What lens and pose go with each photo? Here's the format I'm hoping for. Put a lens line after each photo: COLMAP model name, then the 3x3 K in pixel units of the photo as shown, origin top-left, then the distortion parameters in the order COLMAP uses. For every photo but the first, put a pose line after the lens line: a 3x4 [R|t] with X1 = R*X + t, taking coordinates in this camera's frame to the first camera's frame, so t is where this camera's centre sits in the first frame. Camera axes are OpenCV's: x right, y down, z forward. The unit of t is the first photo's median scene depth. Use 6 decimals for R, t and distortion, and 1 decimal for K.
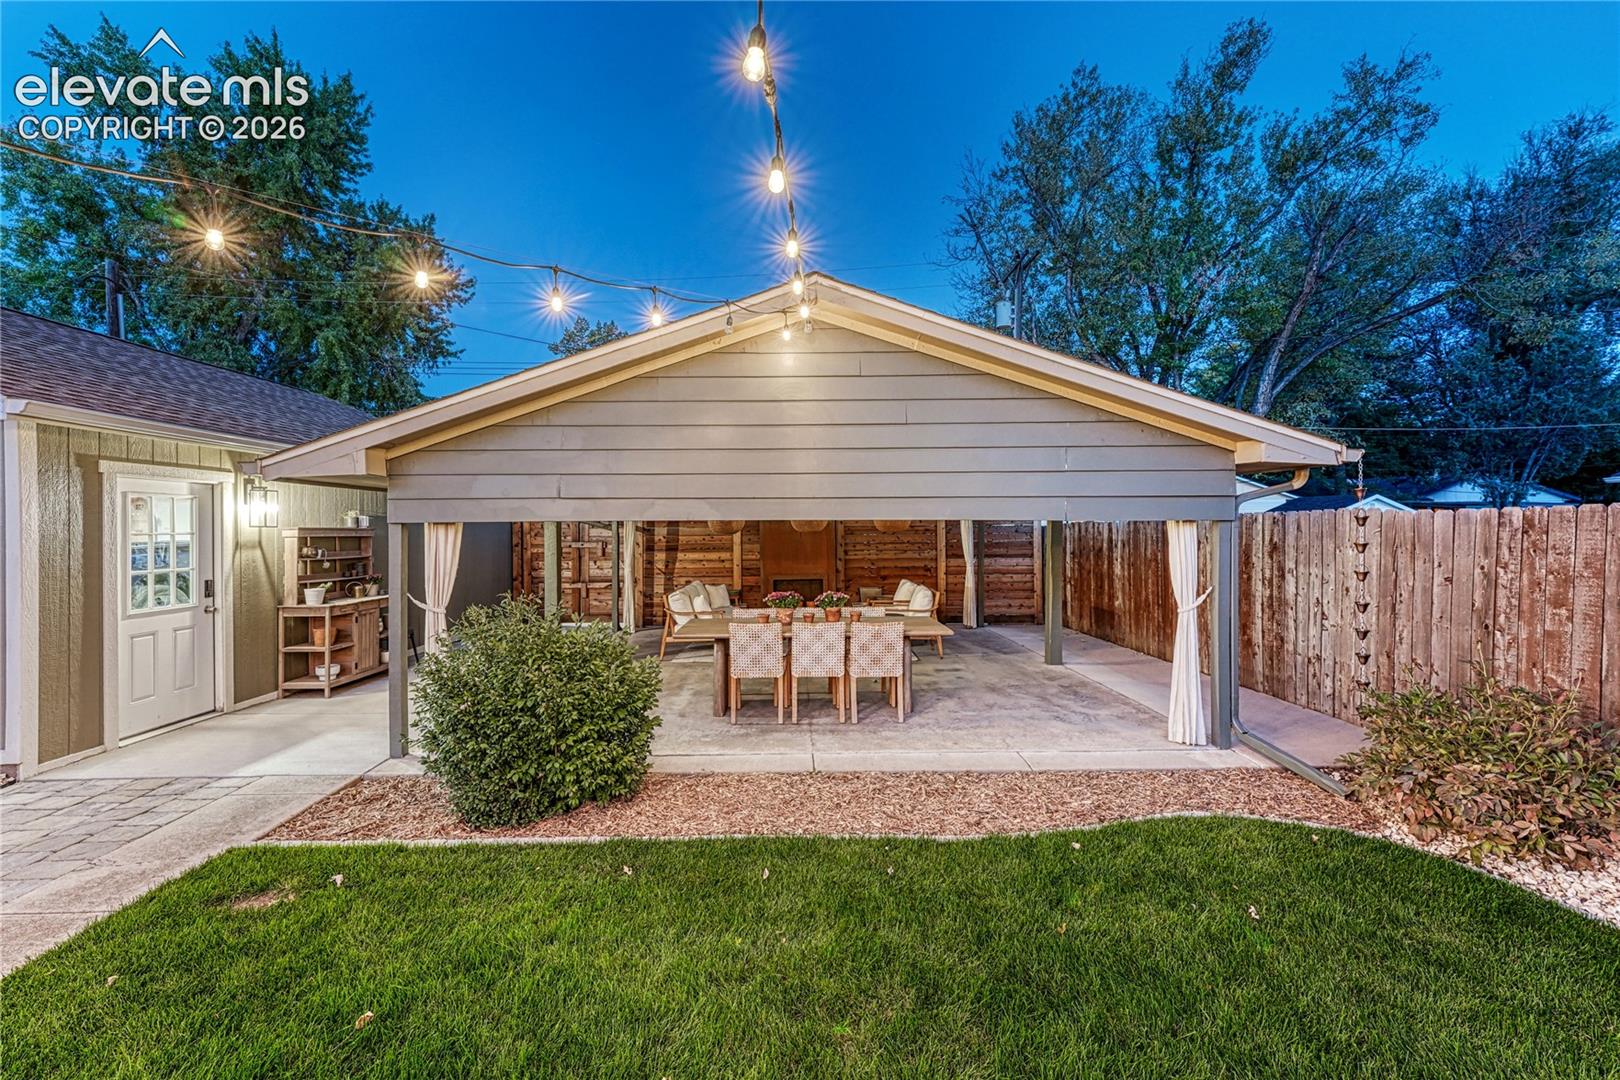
lens RADIAL K [[673.3, 0, 814.1], [0, 673.3, 519.4], [0, 0, 1]] dist [-0.008708, -0.000166]
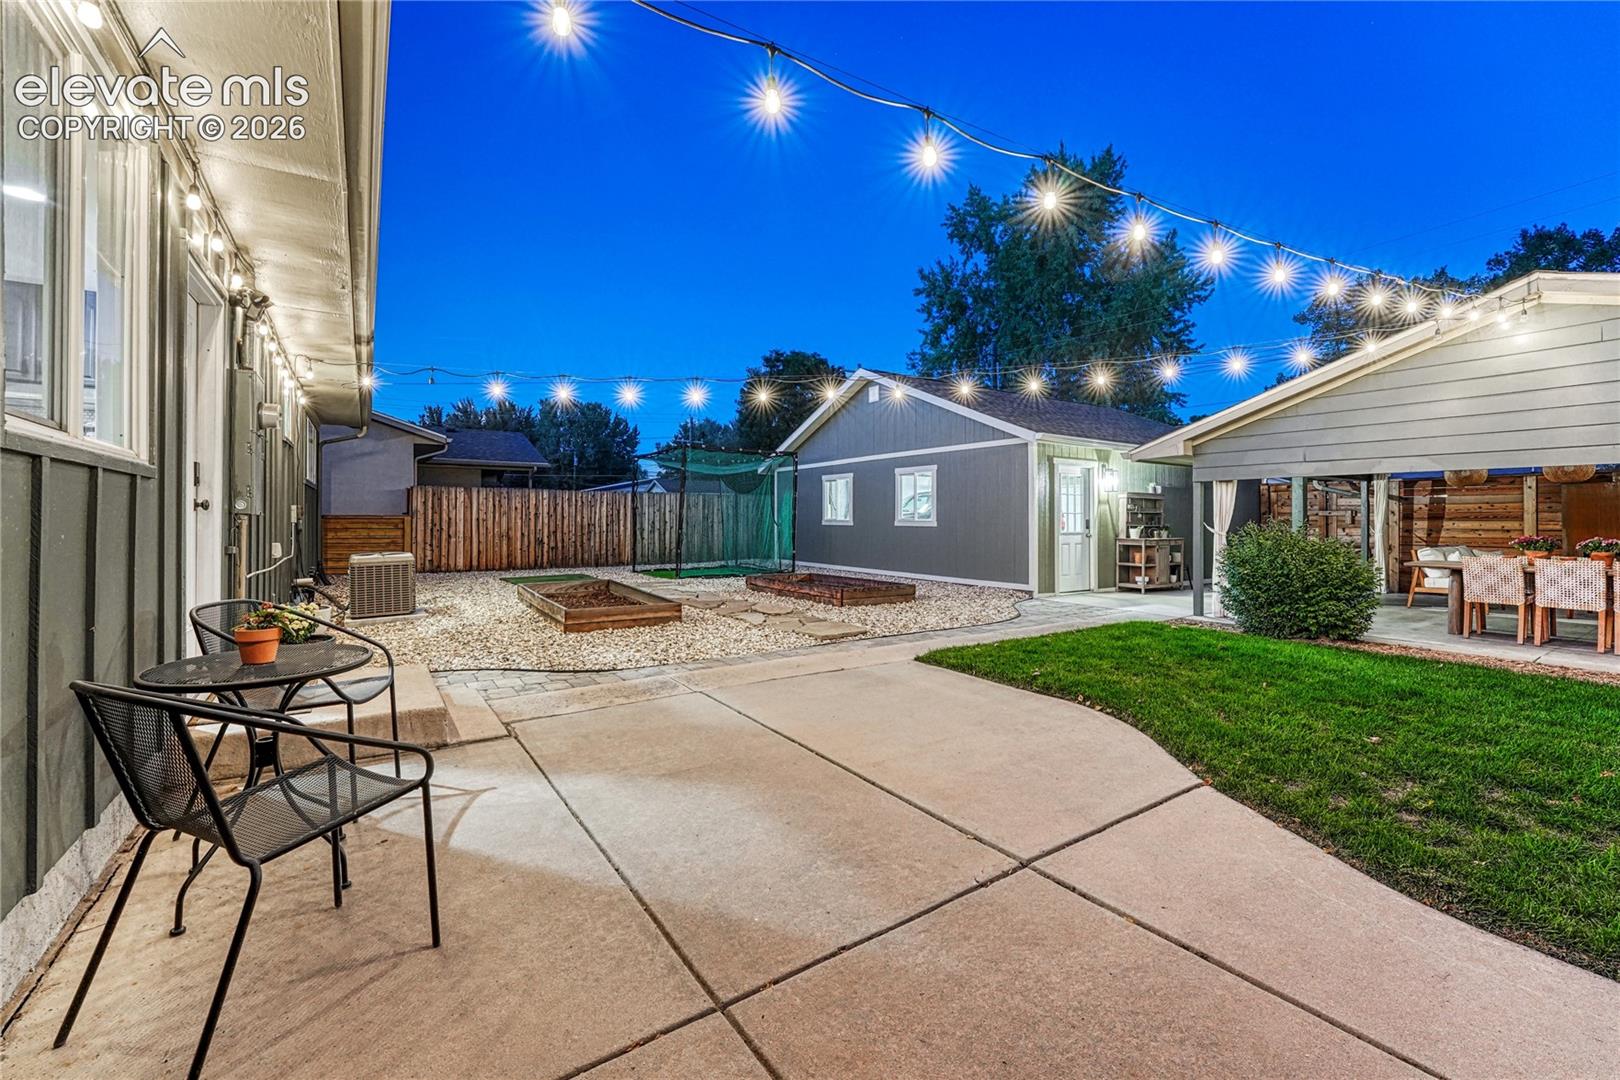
lens RADIAL K [[673.3, 0, 814.1], [0, 673.3, 519.4], [0, 0, 1]] dist [-0.008708, -0.000166]
pose [[0.543355, 0.006342, -0.839479, 0.218145], [0.006131, 0.999915, 0.011523, 0.054935], [0.839481, -0.011407, 0.543269, -0.567124]]
